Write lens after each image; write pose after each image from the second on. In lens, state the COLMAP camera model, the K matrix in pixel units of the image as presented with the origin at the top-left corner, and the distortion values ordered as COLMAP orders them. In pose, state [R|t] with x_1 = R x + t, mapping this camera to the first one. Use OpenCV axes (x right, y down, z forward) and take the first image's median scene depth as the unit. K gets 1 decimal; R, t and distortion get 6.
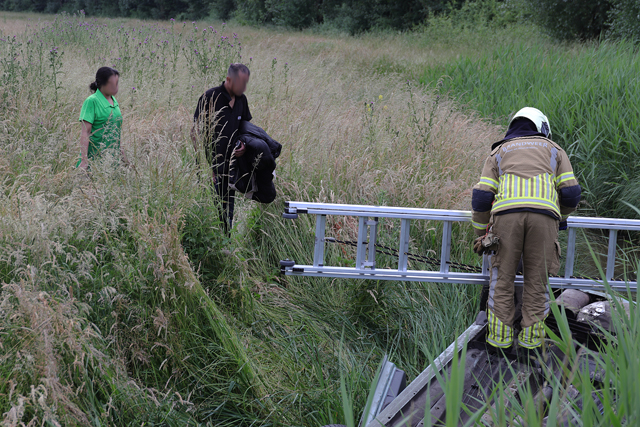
lens RADIAL K [[1550.0, 0, 316.3], [0, 1550.0, 213.6], [0, 0, 1]] dist [0.083492, 0.000000]
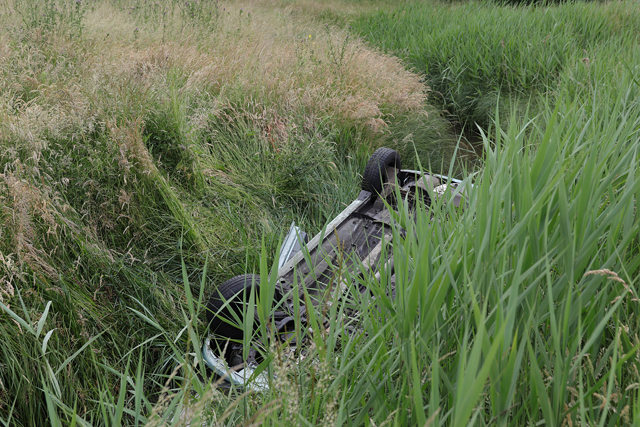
lens RADIAL K [[966.8, 0, 322.4], [0, 966.8, 214.9], [0, 0, 1]] dist [0.017901, 0.000000]
pose [[0.999839, 0.005358, 0.017154, 0.053354], [-0.007156, 0.994287, 0.106500, -0.008249], [-0.016485, -0.106606, 0.994165, 0.119967]]
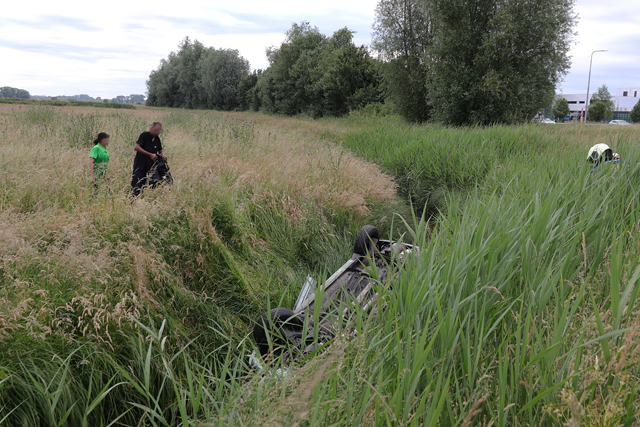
lens RADIAL K [[720.1, 0, 321.6], [0, 720.1, 215.3], [0, 0, 1]] dist [0.006586, 0.000000]
pose [[0.999837, 0.003467, 0.017737, 0.042383], [-0.003860, 0.999747, 0.022176, -0.011571], [-0.017656, -0.022241, 0.999597, 0.007925]]
